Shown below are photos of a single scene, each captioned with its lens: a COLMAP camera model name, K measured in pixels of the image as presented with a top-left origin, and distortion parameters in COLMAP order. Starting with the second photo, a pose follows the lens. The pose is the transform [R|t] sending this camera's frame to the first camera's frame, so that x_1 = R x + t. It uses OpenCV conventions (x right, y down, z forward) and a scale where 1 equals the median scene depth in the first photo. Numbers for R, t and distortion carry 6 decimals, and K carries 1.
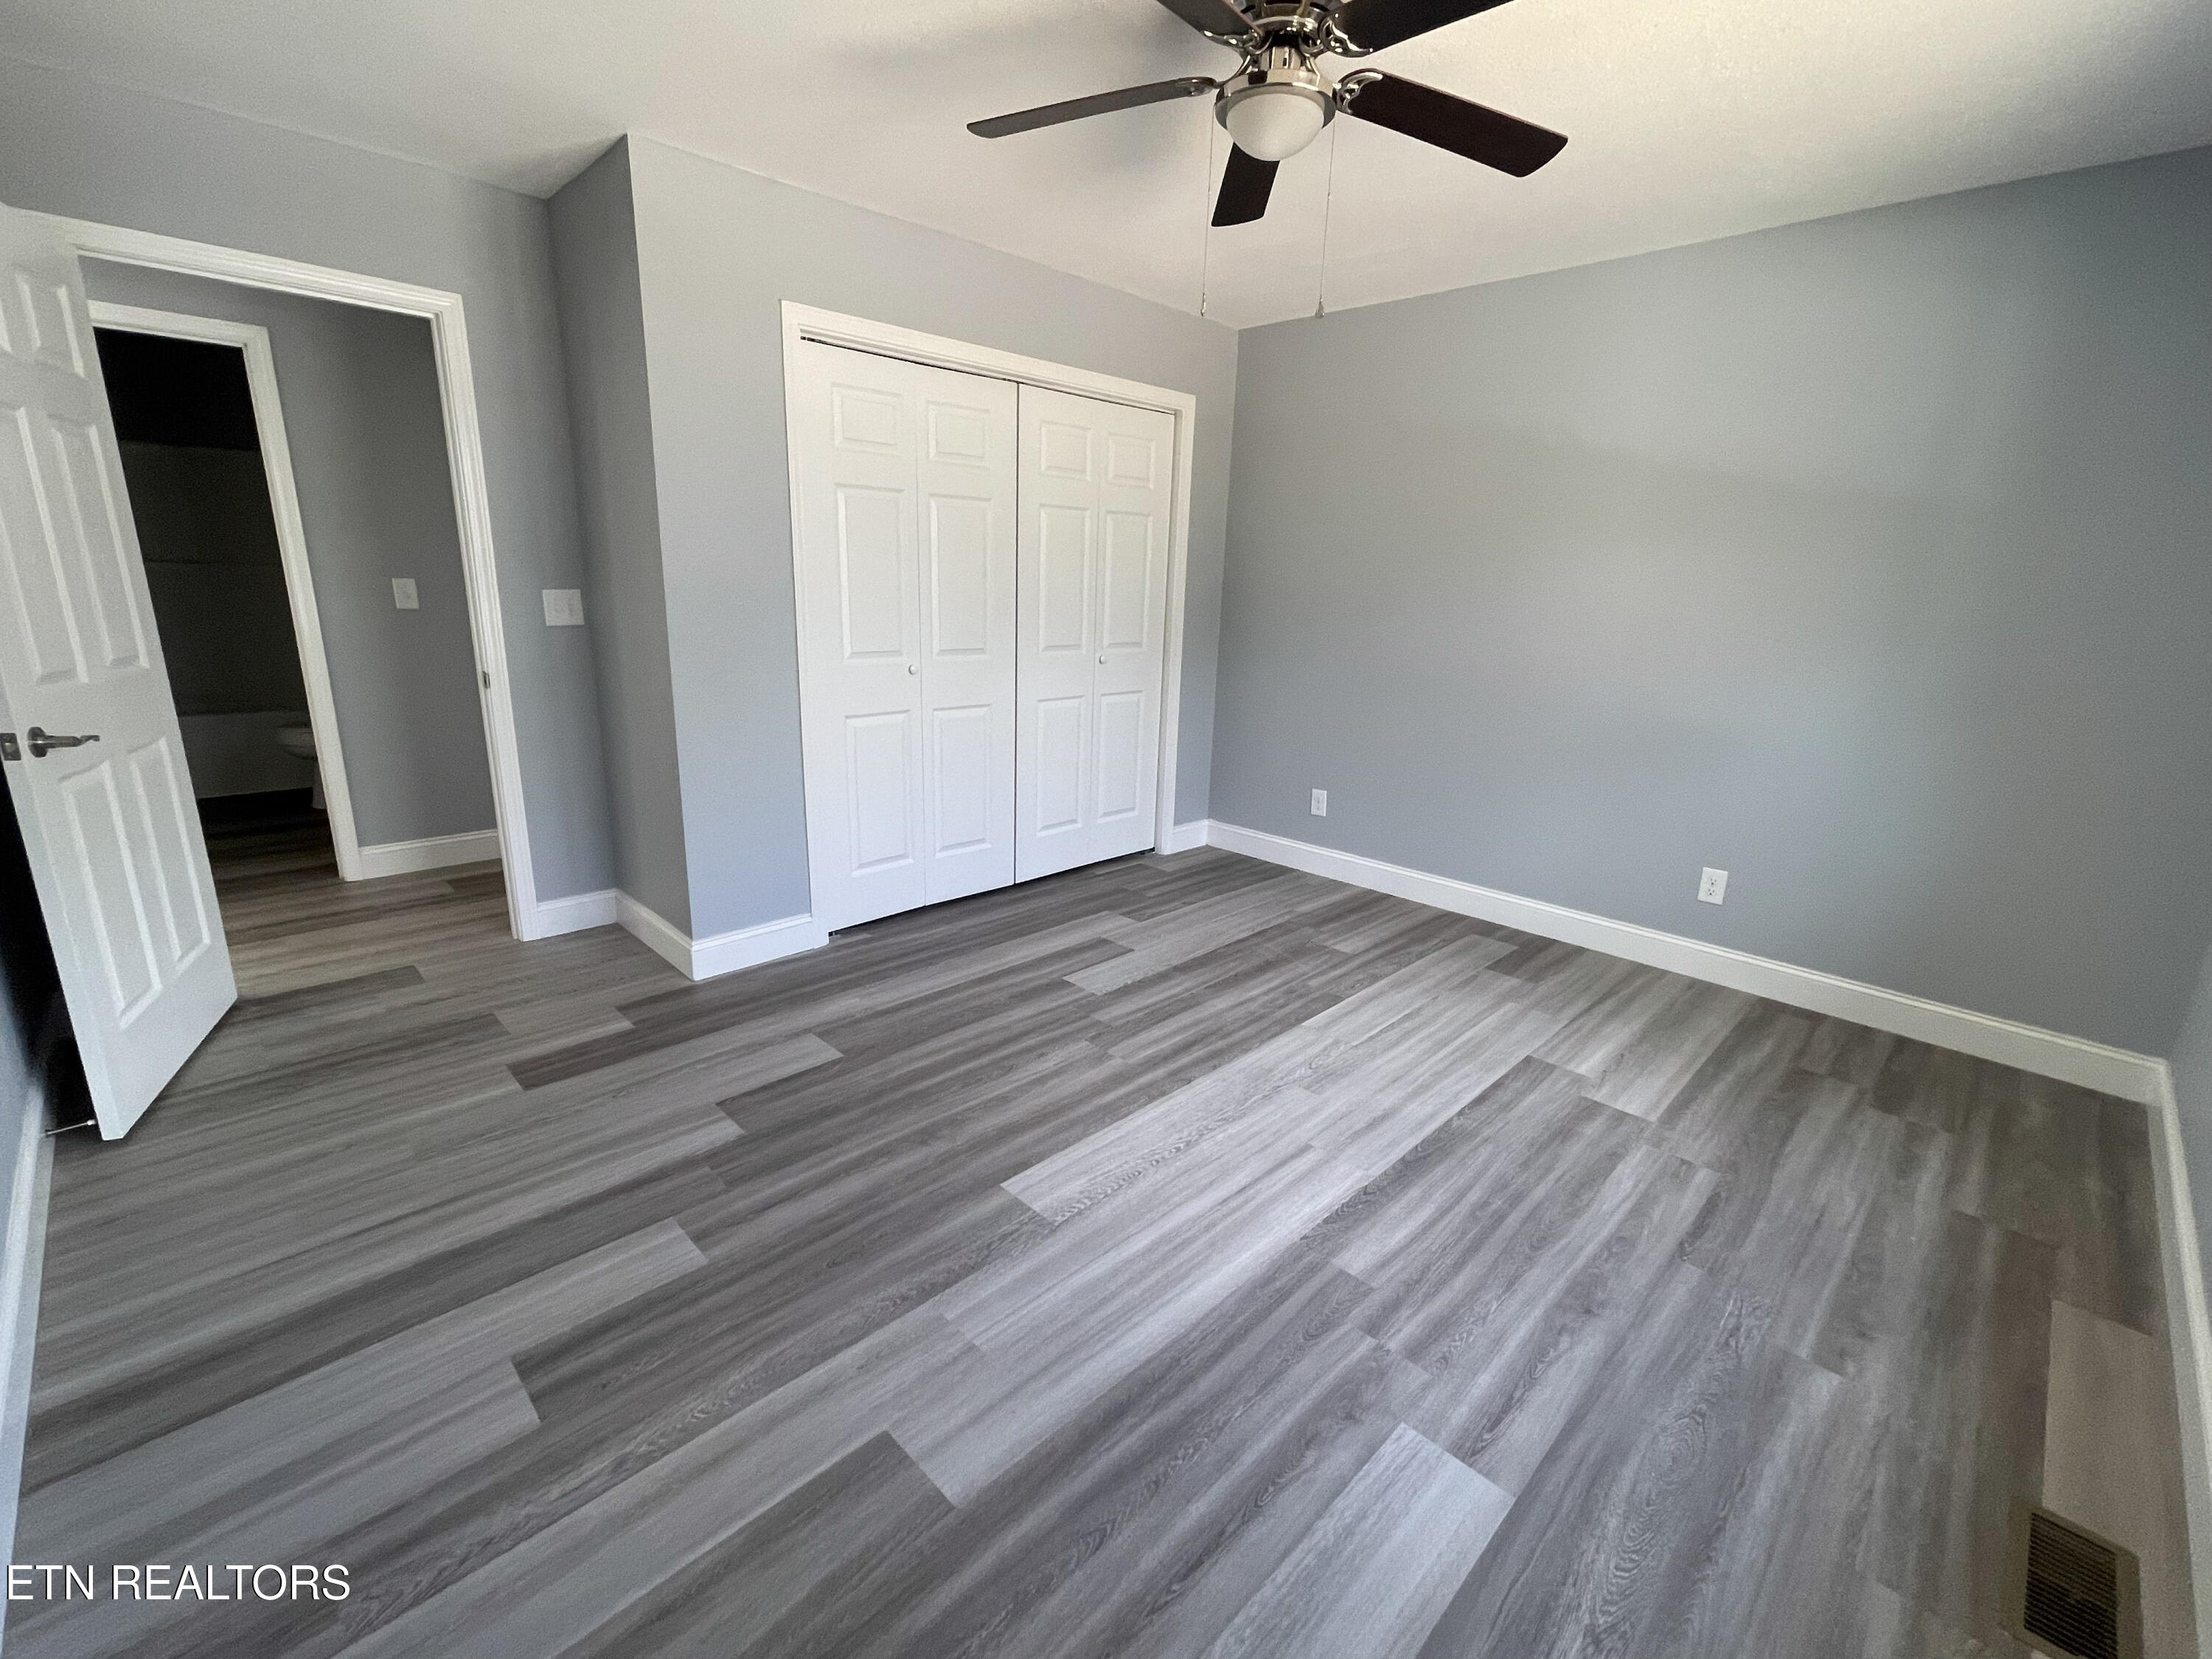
lens RADIAL K [[958.7, 0, 1097.7], [0, 958.7, 831.1], [0, 0, 1]] dist [-0.005790, 0.003217]
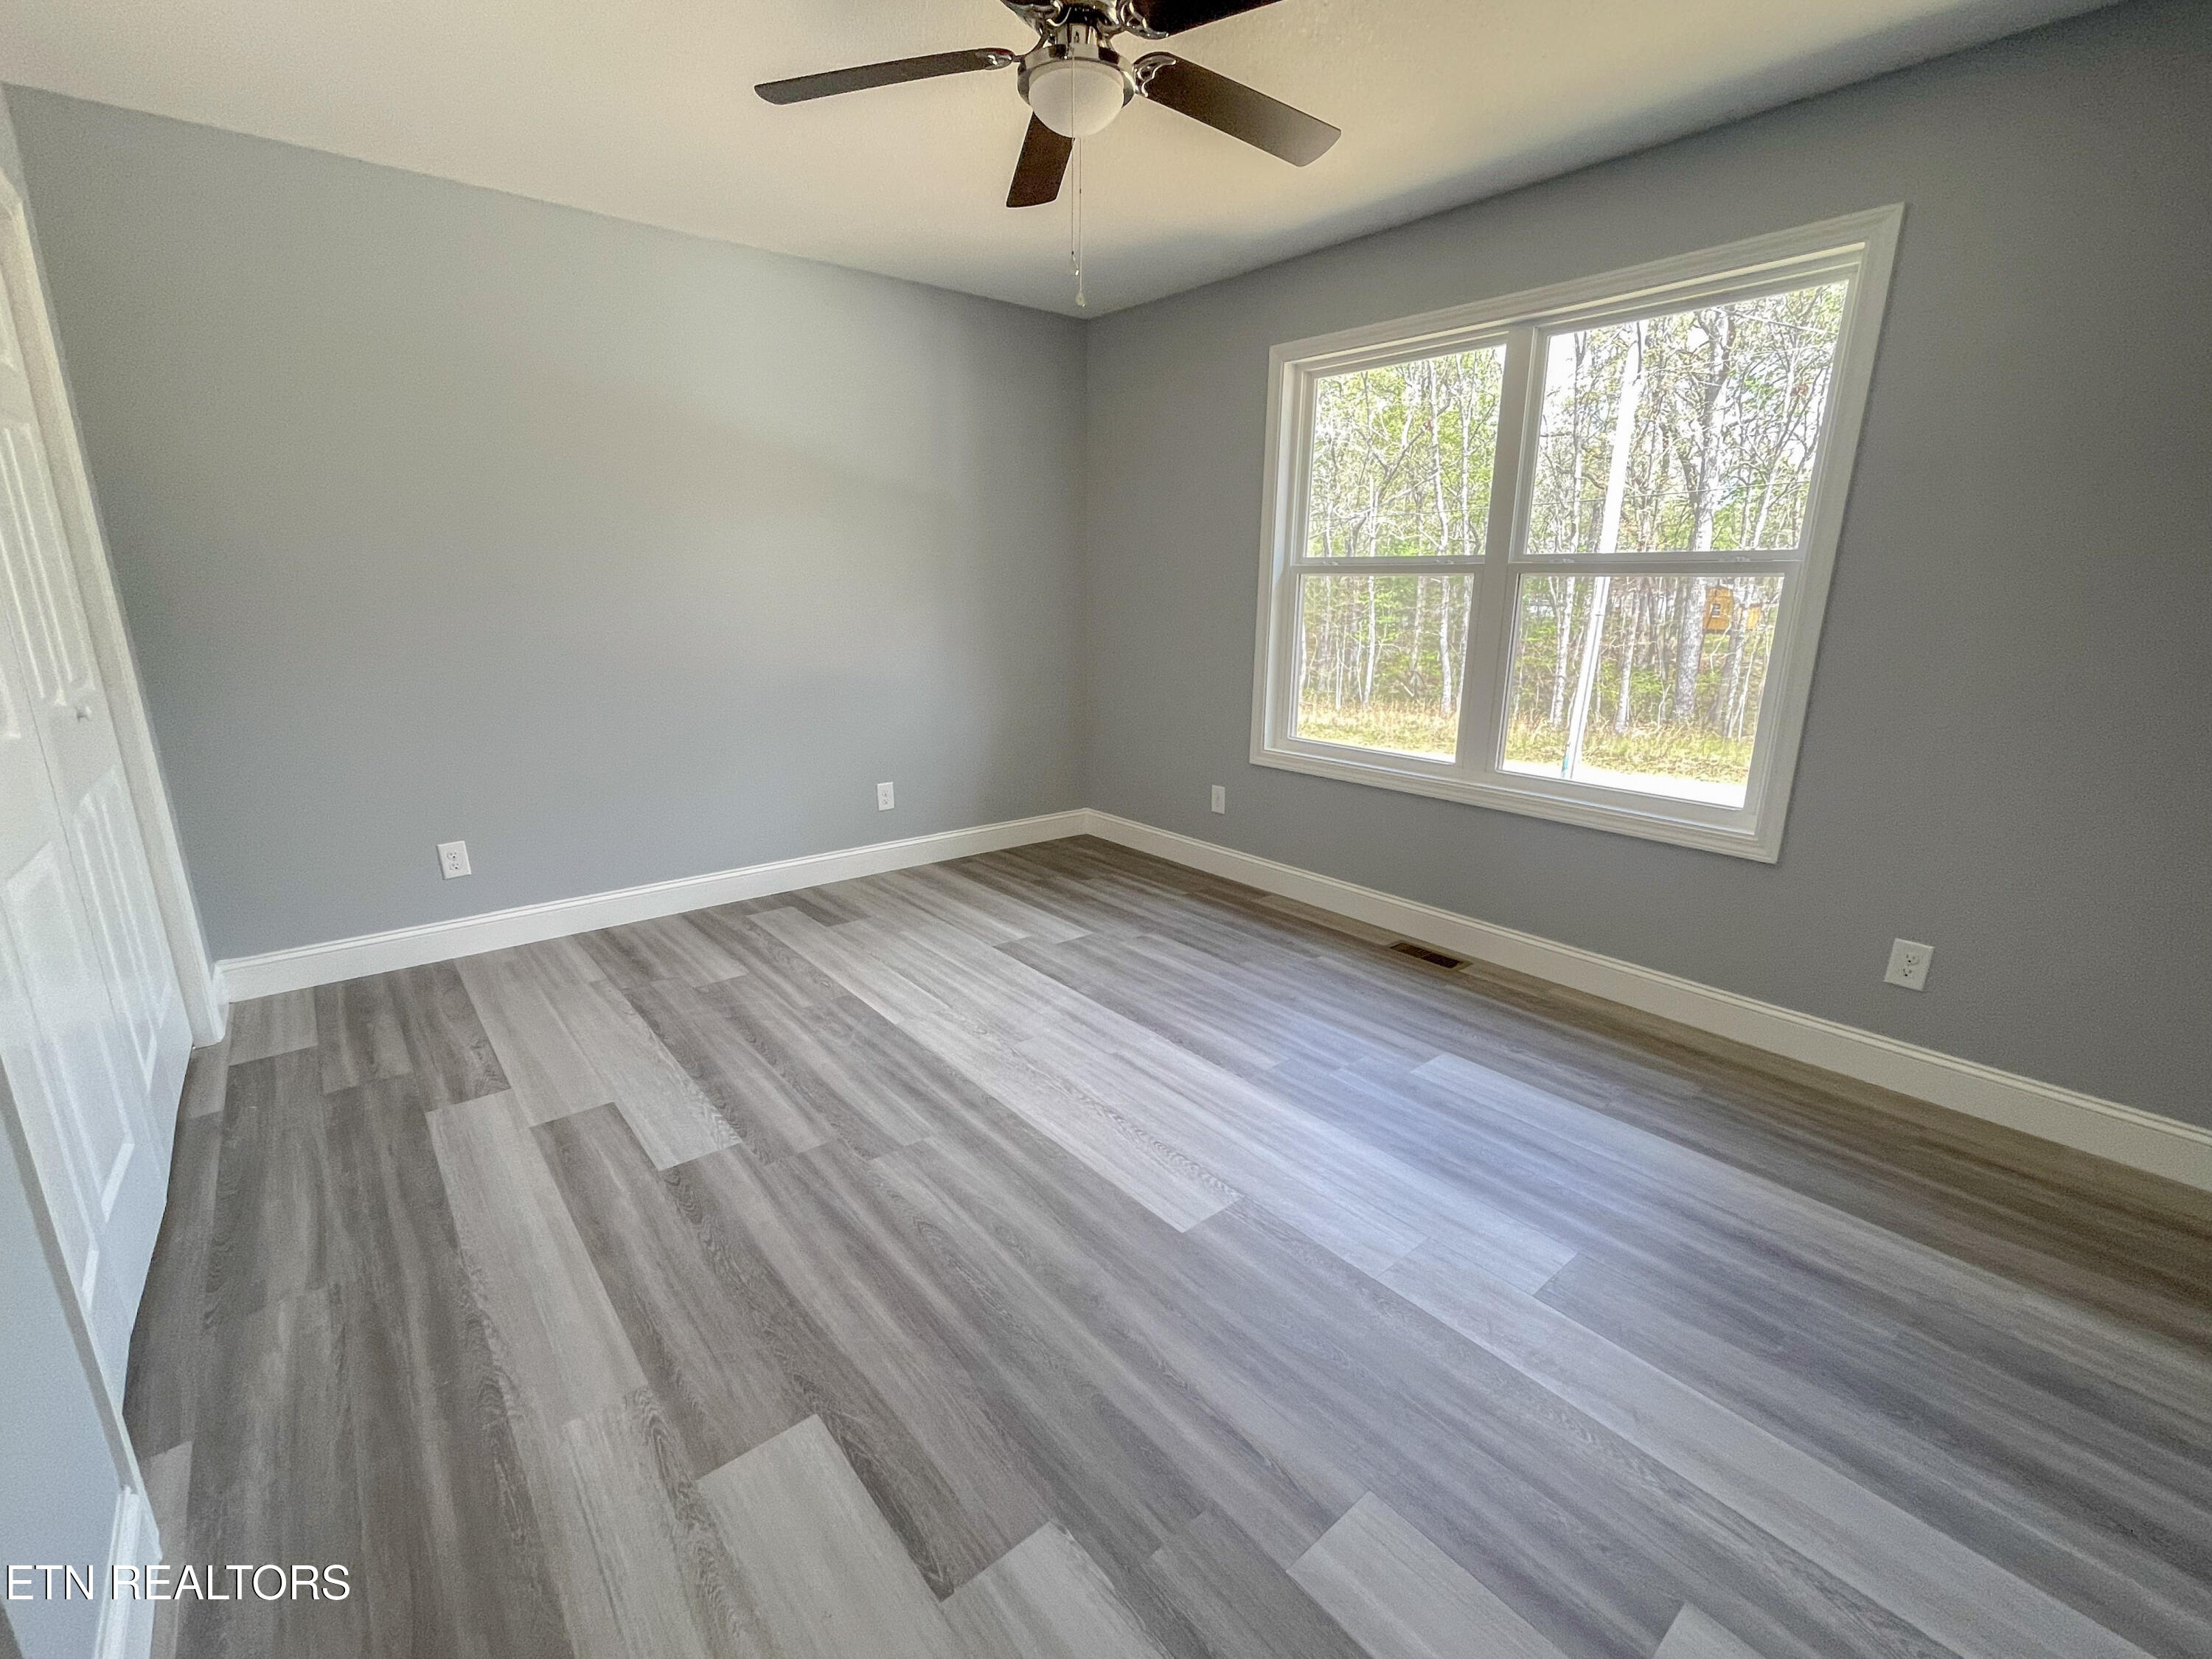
lens RADIAL K [[958.7, 0, 1097.7], [0, 958.7, 831.1], [0, 0, 1]] dist [-0.005790, 0.003217]
pose [[0.087961, -0.279647, 0.956065, -0.657629], [0.251930, 0.934828, 0.250257, -0.172573], [-0.963740, 0.218848, 0.152680, 0.654738]]
